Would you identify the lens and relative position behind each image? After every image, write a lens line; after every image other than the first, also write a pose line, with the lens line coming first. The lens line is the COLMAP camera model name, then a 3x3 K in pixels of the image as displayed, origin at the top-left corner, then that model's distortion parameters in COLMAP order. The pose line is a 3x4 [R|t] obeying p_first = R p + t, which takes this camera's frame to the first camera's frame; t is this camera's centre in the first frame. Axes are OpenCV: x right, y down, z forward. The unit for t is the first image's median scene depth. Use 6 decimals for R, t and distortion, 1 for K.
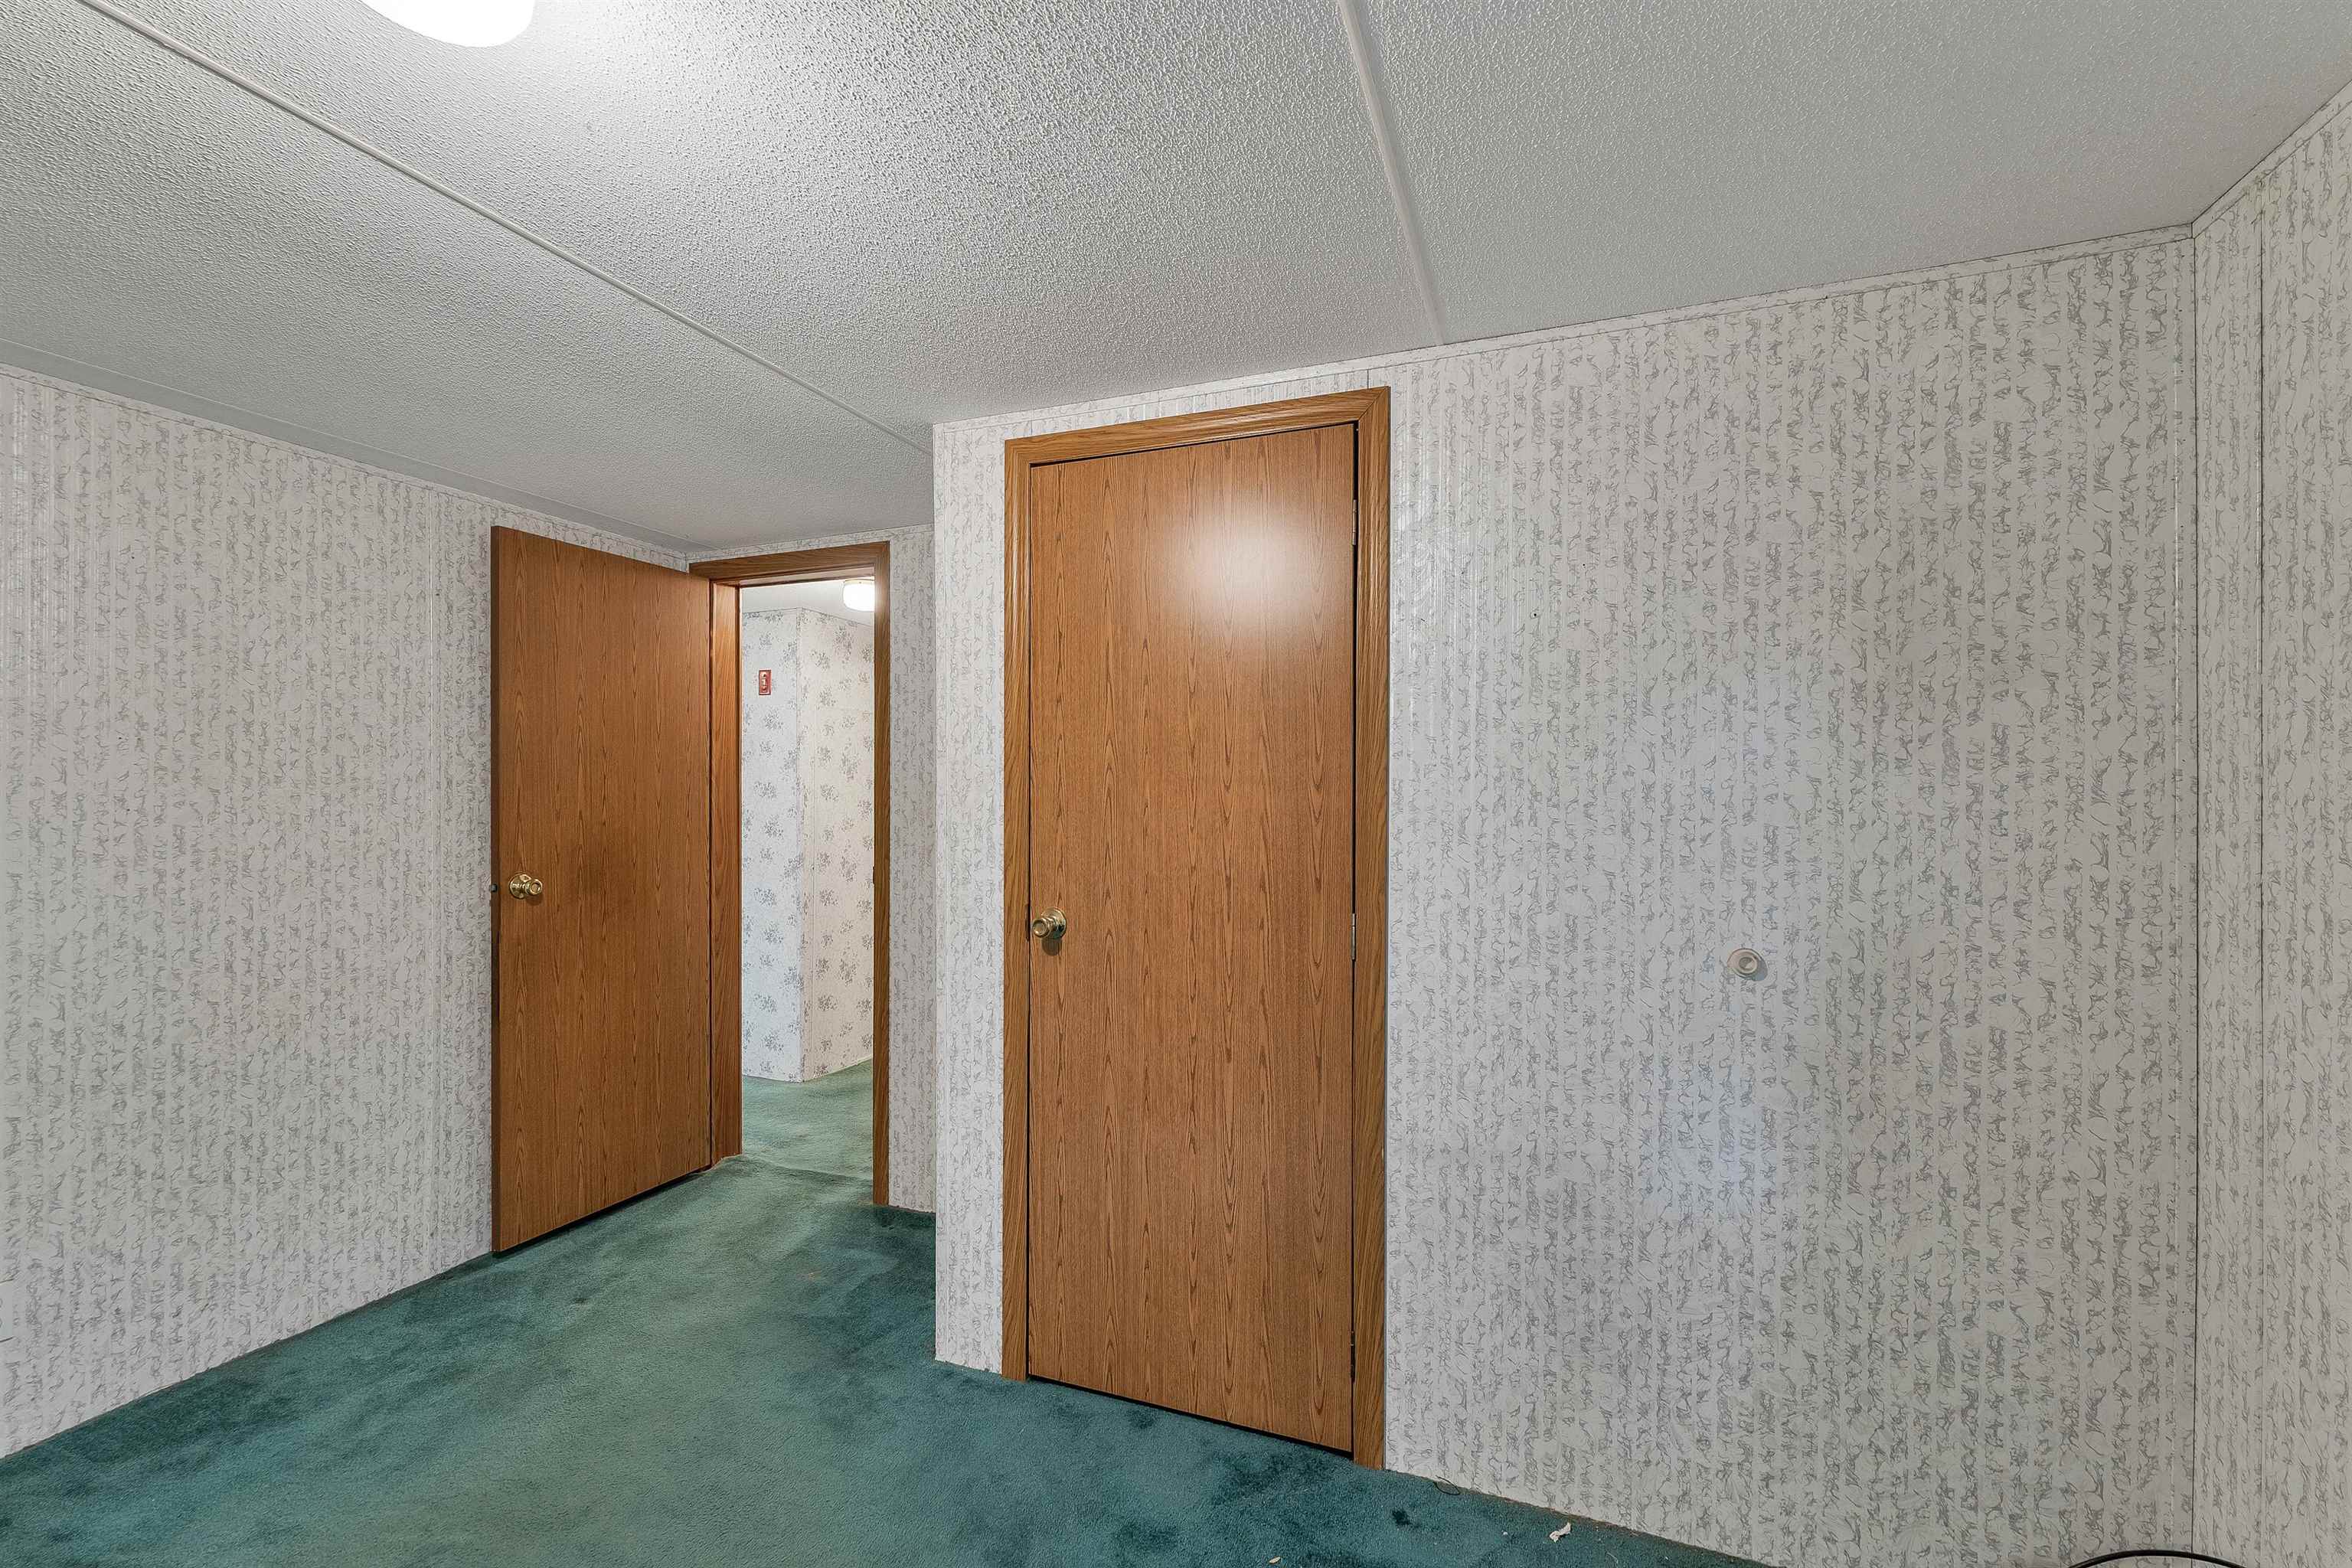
lens RADIAL K [[990.7, 0, 1177.7], [0, 990.7, 794.1], [0, 0, 1]] dist [0.001611, 0.000114]
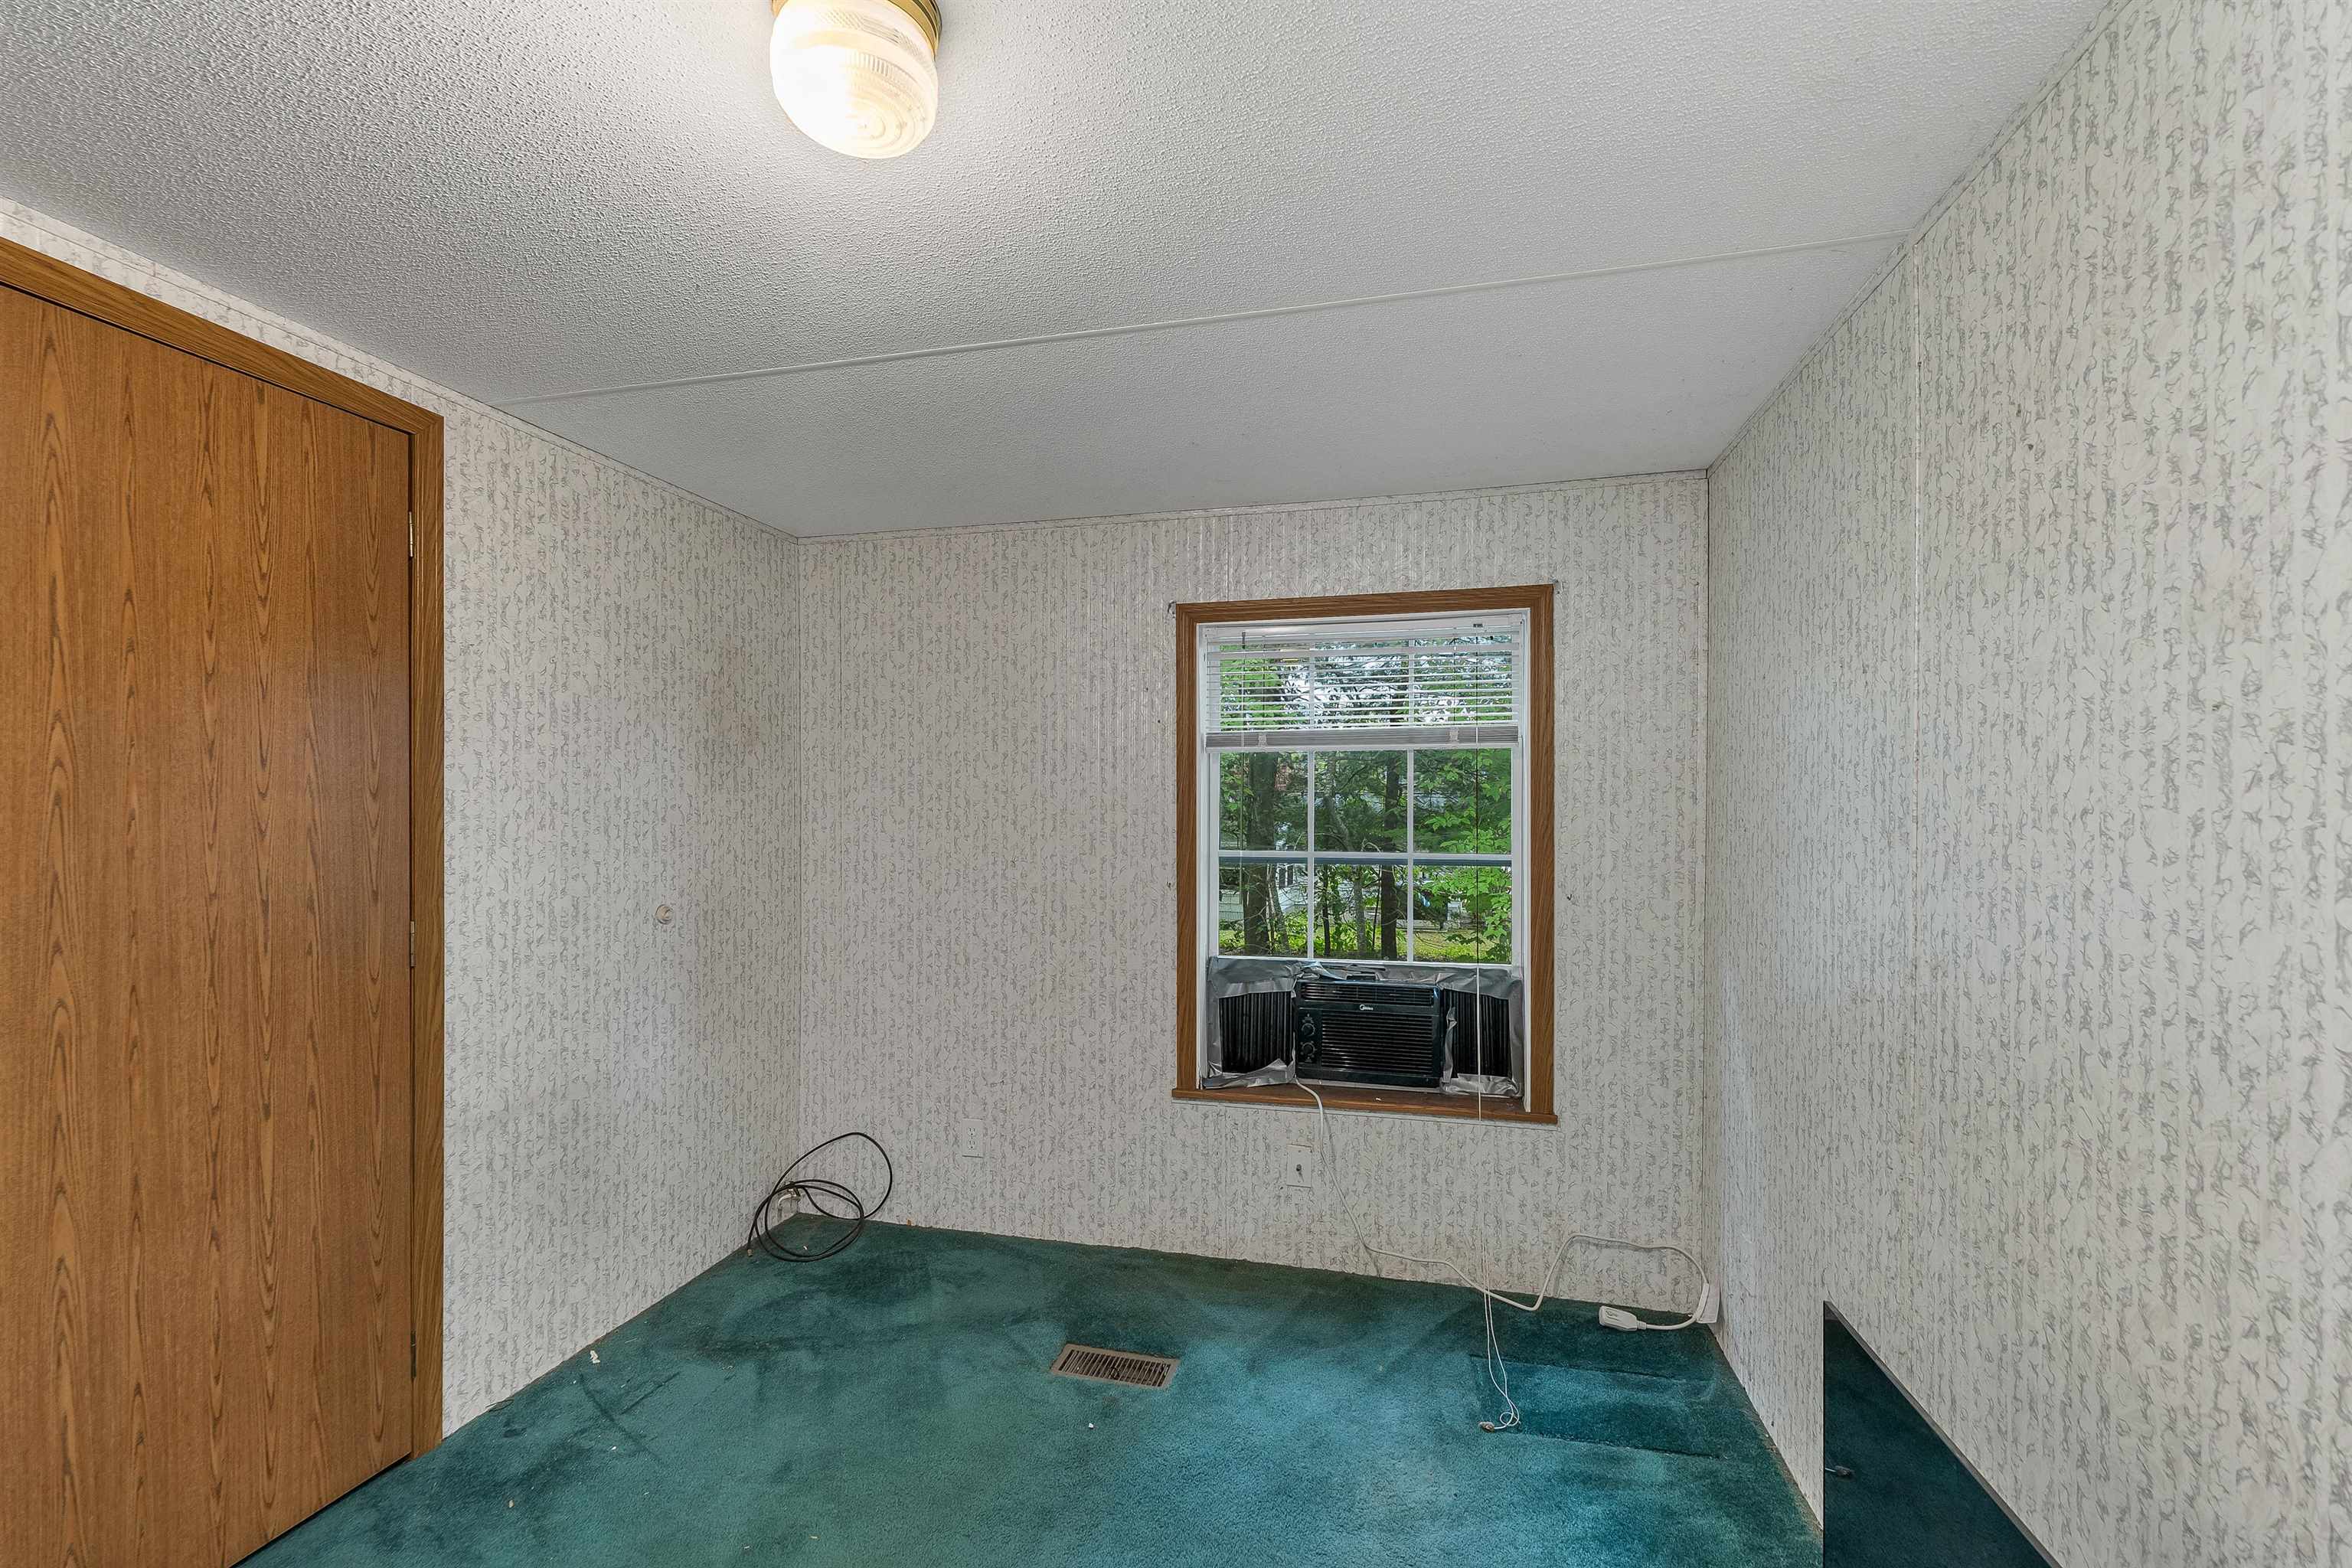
lens RADIAL K [[990.7, 0, 1177.7], [0, 990.7, 794.1], [0, 0, 1]] dist [0.001611, 0.000114]
pose [[-0.128893, 0.010783, 0.991600, -0.952653], [-0.008686, 0.999890, -0.012003, -0.004108], [-0.991620, -0.010160, -0.128785, 0.364508]]
